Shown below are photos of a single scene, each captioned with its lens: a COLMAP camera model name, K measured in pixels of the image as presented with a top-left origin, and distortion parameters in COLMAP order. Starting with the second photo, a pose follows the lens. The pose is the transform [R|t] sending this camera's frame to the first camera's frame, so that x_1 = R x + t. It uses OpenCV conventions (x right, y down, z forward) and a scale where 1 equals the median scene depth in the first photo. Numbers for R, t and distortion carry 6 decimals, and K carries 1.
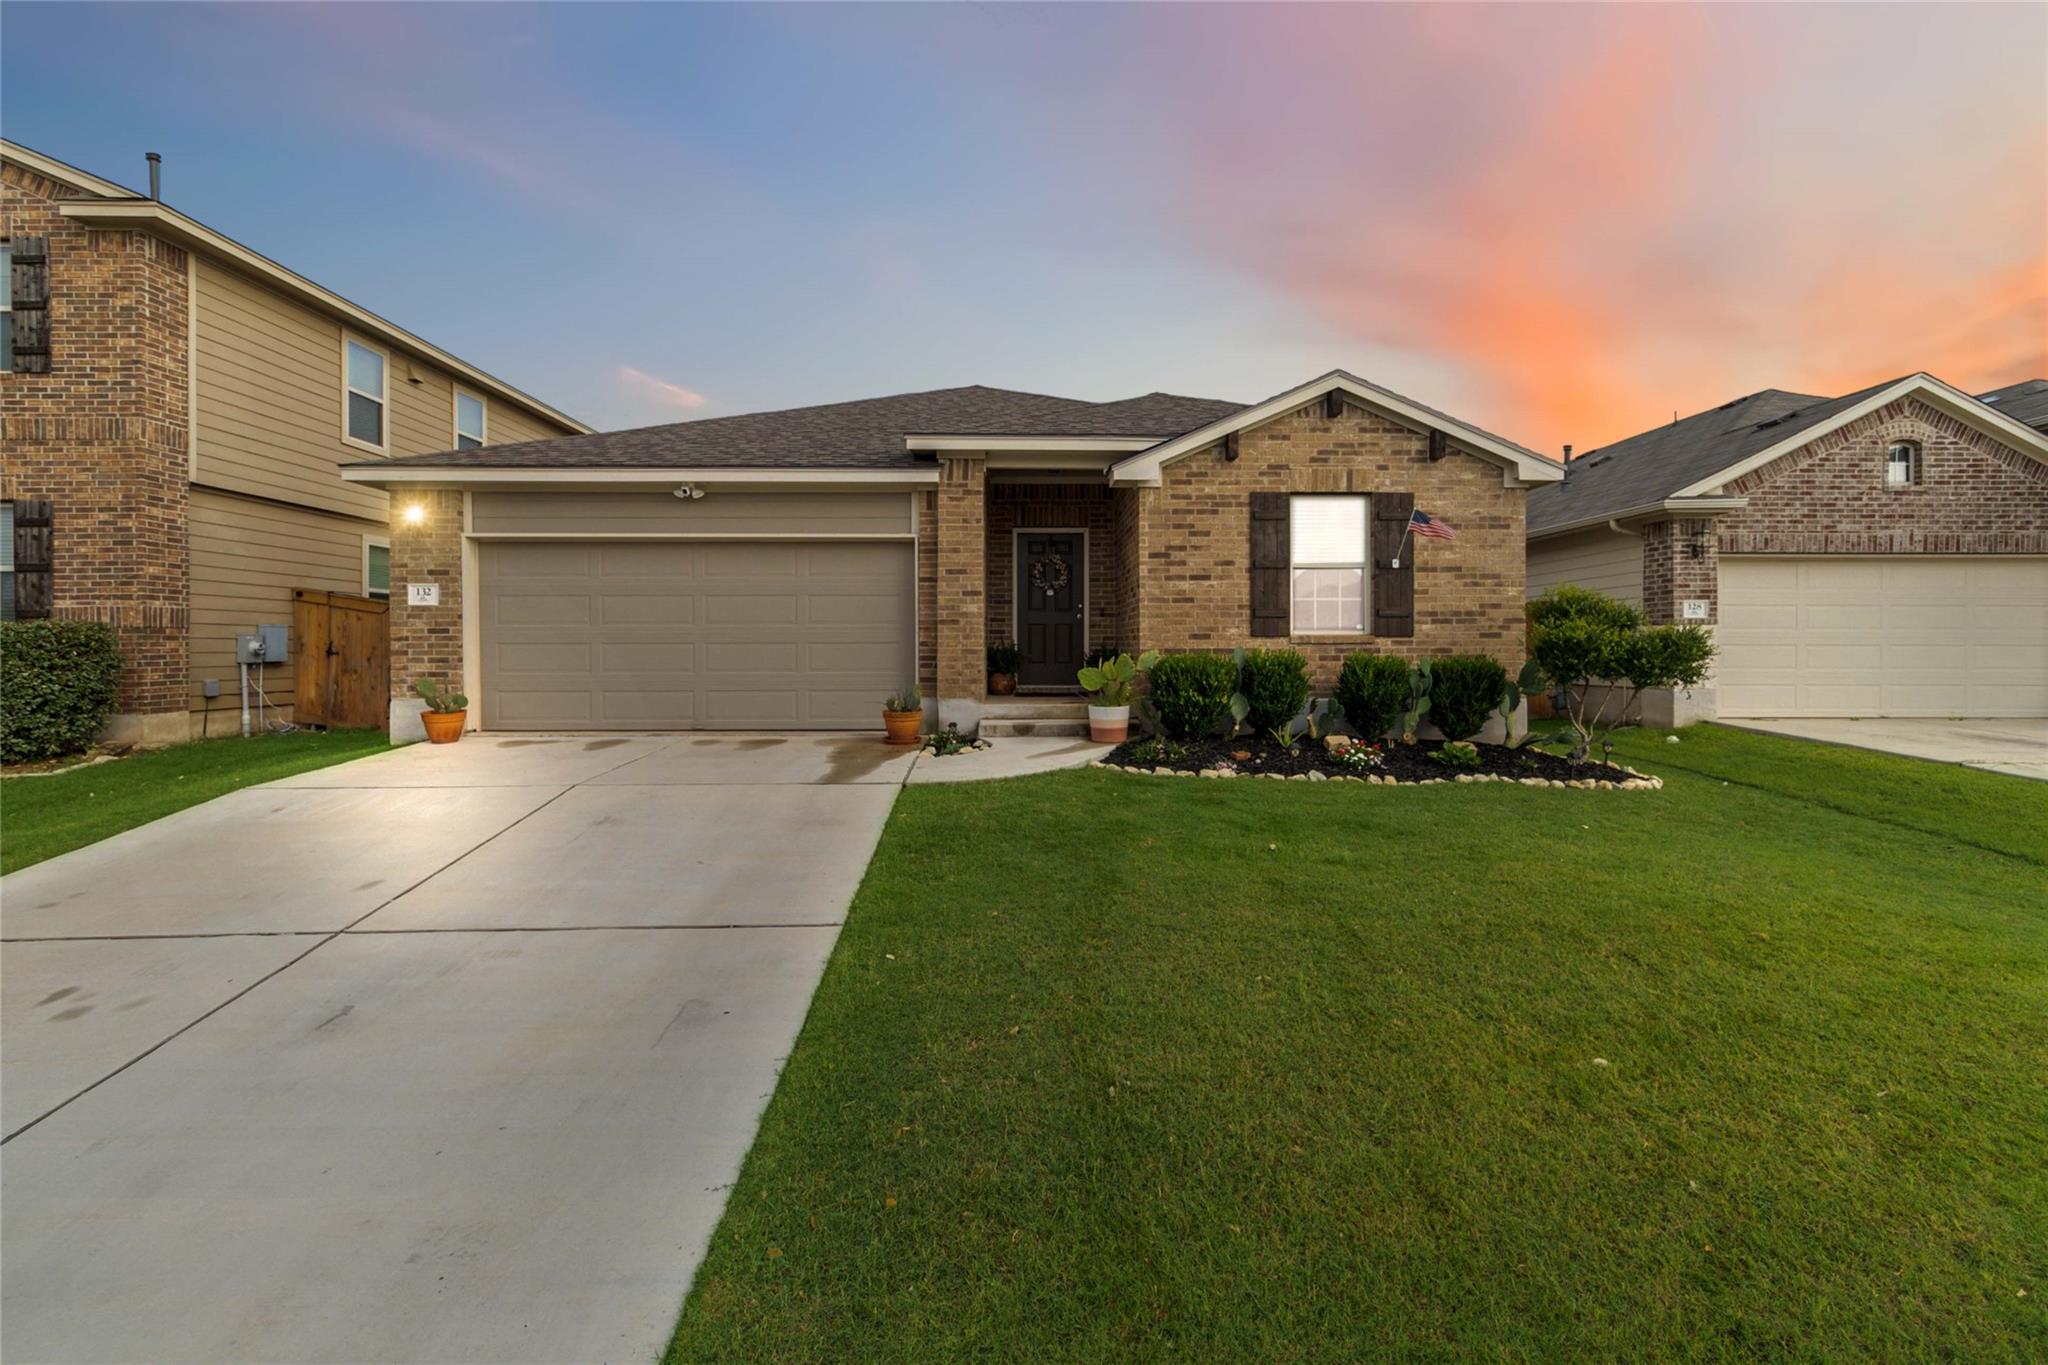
lens RADIAL K [[962.1, 0, 1030.1], [0, 962.1, 639.2], [0, 0, 1]] dist [-0.002643, 0.000850]
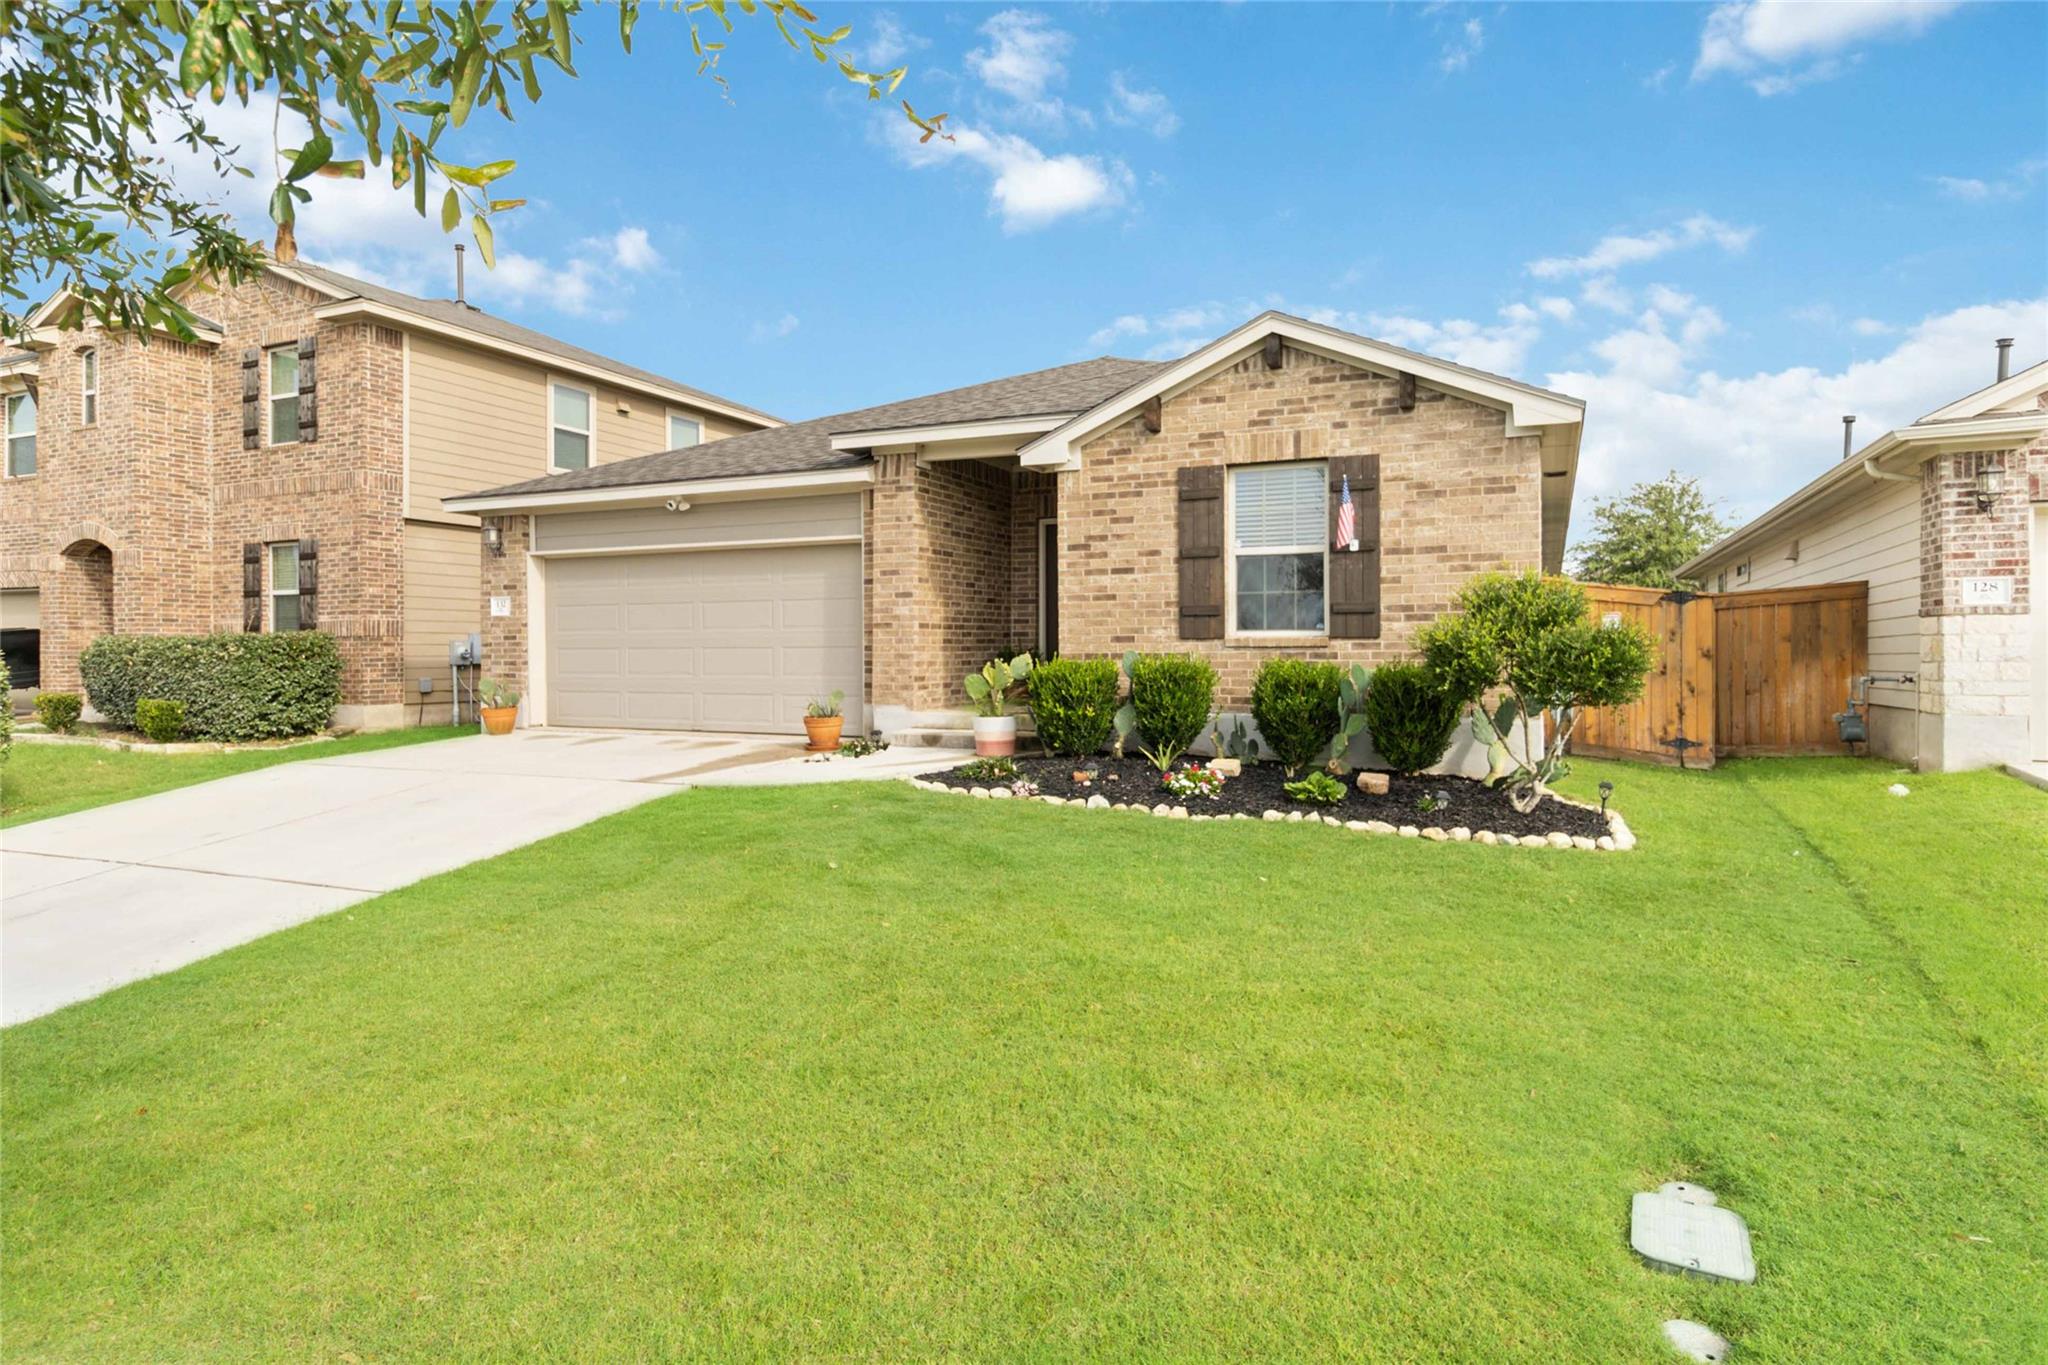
lens RADIAL K [[1109.6, 0, 1025.8], [0, 1109.6, 635.4], [0, 0, 1]] dist [-0.000677, 0.000452]
pose [[0.903871, -0.006912, -0.427749, 0.522170], [0.005584, 0.999975, -0.004360, -0.002236], [0.427768, 0.001553, 0.903887, 0.061269]]
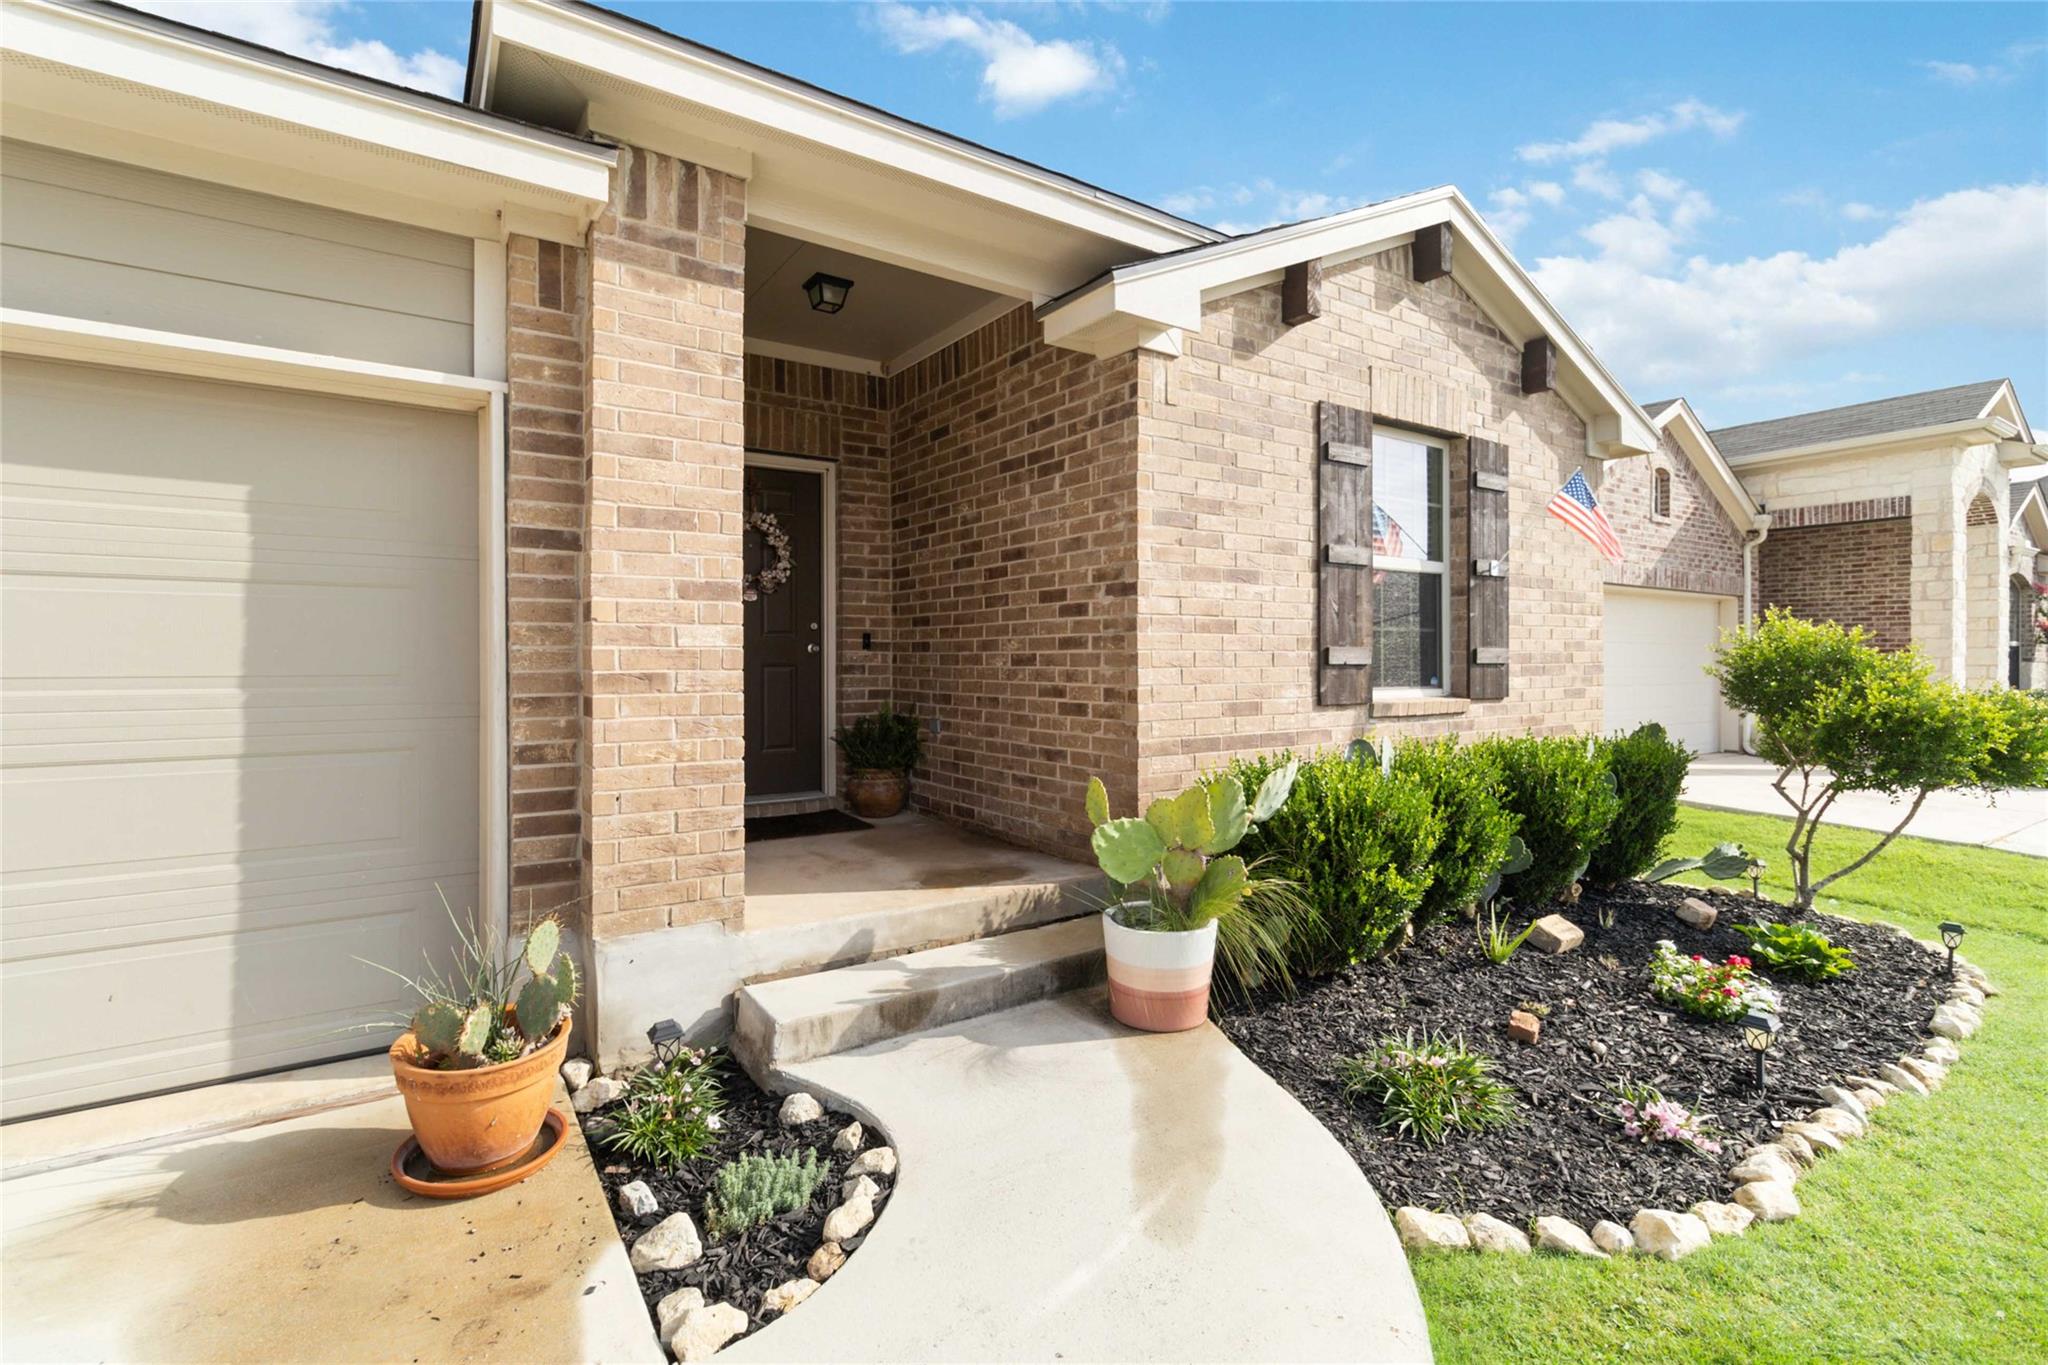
lens RADIAL K [[938.3, 0, 1025.0], [0, 938.3, 663.0], [0, 0, 1]] dist [0.001052, 0.000388]
pose [[0.834537, -0.001649, 0.550949, -0.145746], [-0.006639, 0.999893, 0.013049, -0.028958], [-0.550911, -0.014547, 0.834437, 0.689610]]
